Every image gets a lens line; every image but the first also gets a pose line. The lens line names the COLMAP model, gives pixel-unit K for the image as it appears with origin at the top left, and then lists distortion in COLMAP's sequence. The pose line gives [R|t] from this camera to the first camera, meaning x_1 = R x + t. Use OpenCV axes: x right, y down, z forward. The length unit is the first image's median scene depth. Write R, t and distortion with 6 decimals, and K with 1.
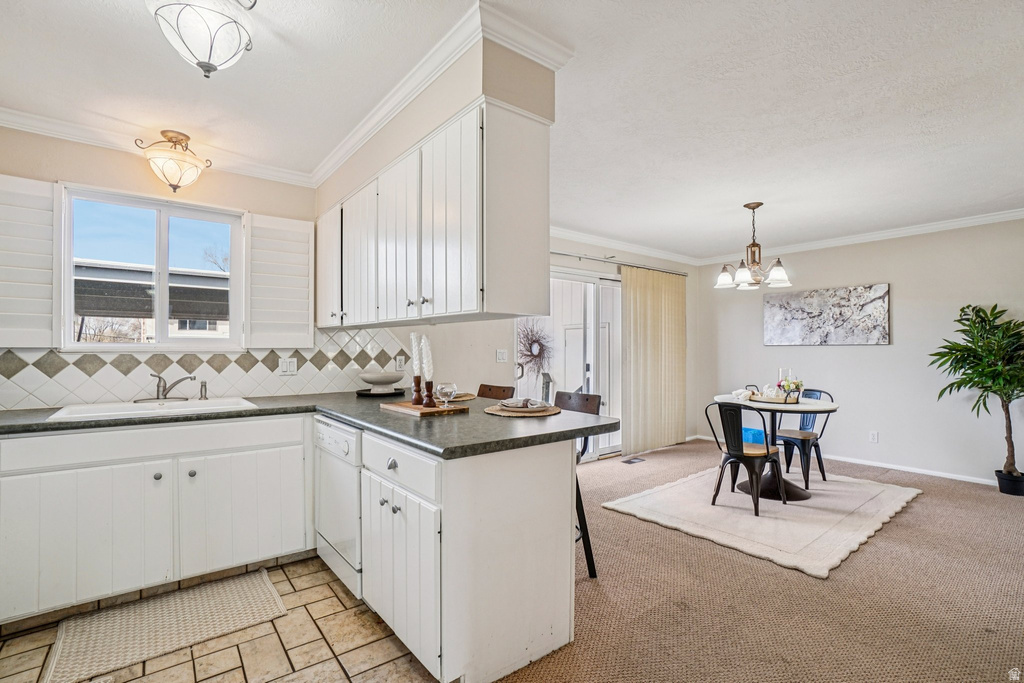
lens RADIAL K [[459.8, 0, 500.4], [0, 459.8, 348.5], [0, 0, 1]] dist [-0.060132, 0.023163]
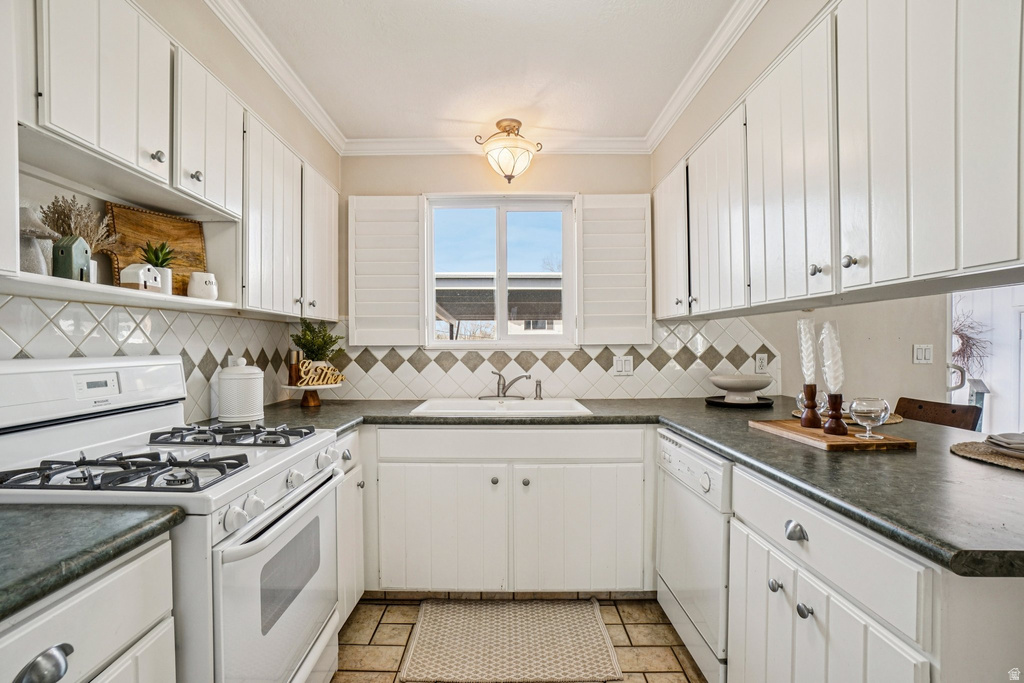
lens RADIAL K [[459.8, 0, 500.4], [0, 459.8, 348.5], [0, 0, 1]] dist [-0.060132, 0.023163]
pose [[0.778575, -0.002012, -0.627548, -0.100957], [0.006875, 0.999962, 0.005323, 0.000846], [0.627513, -0.008459, 0.778560, 0.172054]]
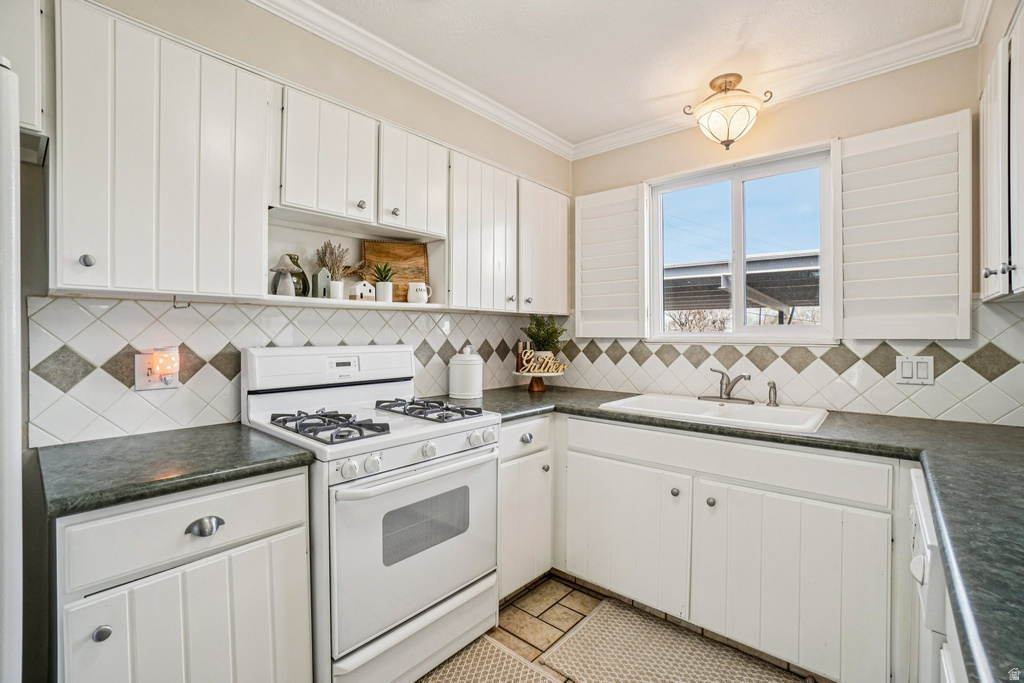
lens RADIAL K [[448.3, 0, 527.3], [0, 448.3, 335.8], [0, 0, 1]] dist [-0.055690, 0.021245]
pose [[0.194566, 0.001571, -0.980888, -0.002465], [0.000046, 0.999999, 0.001611, -0.006195], [0.980889, -0.000359, 0.194566, 0.380954]]
